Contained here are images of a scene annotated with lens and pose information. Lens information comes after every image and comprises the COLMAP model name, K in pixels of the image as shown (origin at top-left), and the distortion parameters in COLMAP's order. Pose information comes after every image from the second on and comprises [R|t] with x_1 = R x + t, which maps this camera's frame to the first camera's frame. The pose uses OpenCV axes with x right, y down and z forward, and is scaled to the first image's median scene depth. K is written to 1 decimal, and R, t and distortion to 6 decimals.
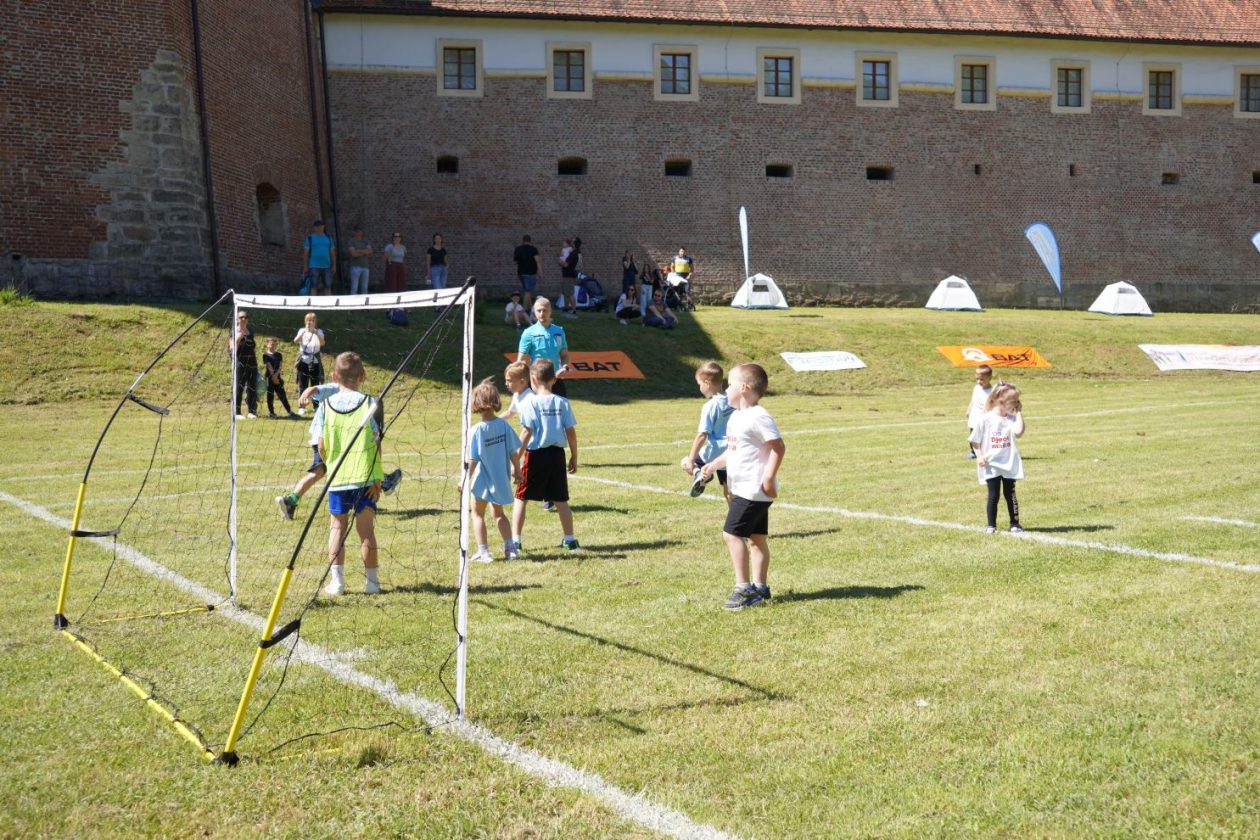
lens RADIAL K [[1333.5, 0, 630.0], [0, 1333.5, 420.0], [0, 0, 1]] dist [-0.103602, 0.251332]
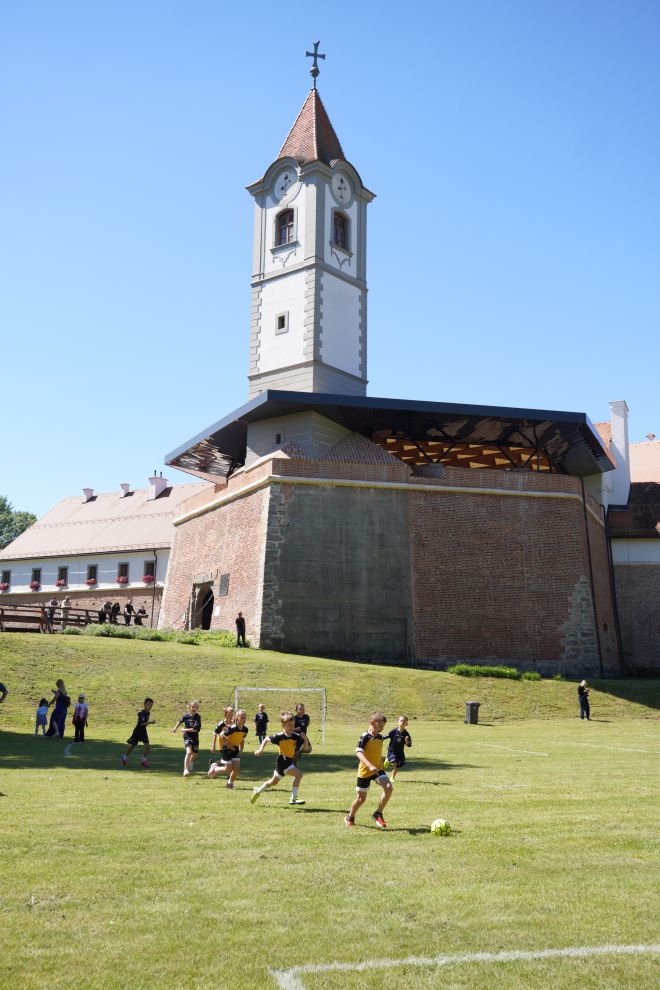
lens RADIAL K [[1047.7, 0, 330.6], [0, 1047.7, 471.5], [0, 0, 1]] dist [-0.103602, 0.251332]
pose [[0.946803, -0.047125, -0.318343, -0.115640], [-0.039584, 0.964654, -0.260530, 0.041931], [0.319369, 0.259272, 0.911472, -0.682046]]
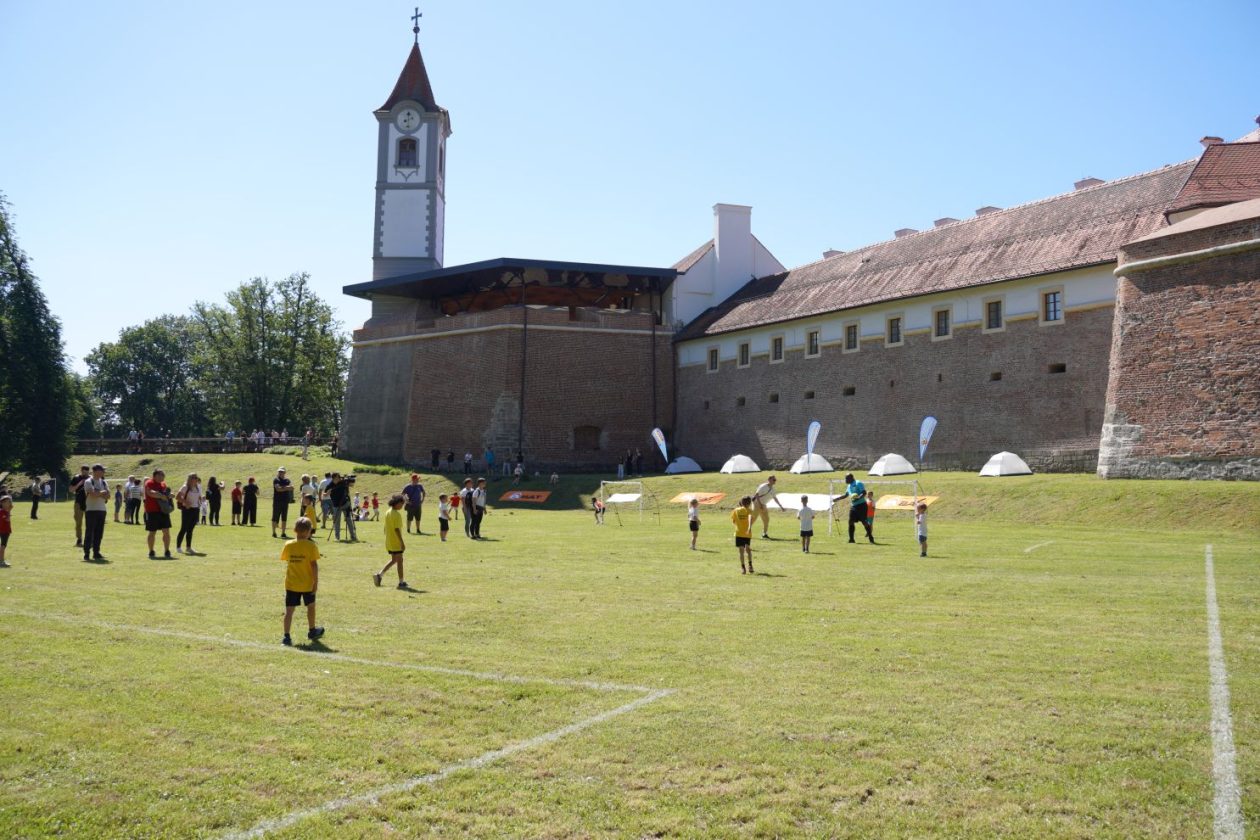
lens RADIAL K [[1089.1, 0, 634.6], [0, 1089.1, 415.6], [0, 0, 1]] dist [-0.195259, 0.167764]
pose [[0.364570, -0.049843, -0.929841, 1.443962], [-0.064094, 0.994855, -0.078458, -0.030182], [0.928968, 0.088200, 0.359500, 0.259229]]
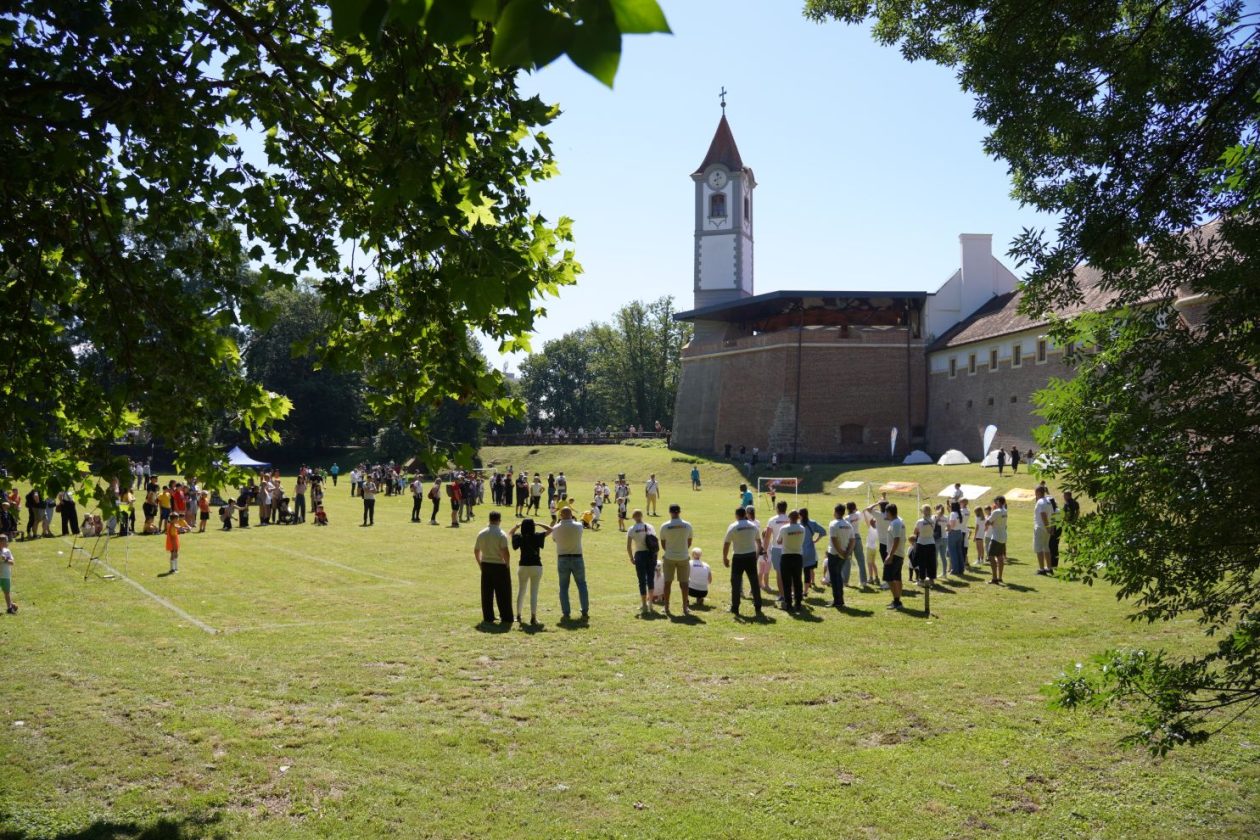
lens RADIAL K [[990.2, 0, 631.8], [0, 990.2, 416.0], [0, 0, 1]] dist [-0.208345, 0.115422]
pose [[-0.037424, -0.033417, -0.998741, 1.740214], [-0.072390, 0.996906, -0.030643, -0.071612], [0.996674, 0.071152, -0.039728, 0.464498]]
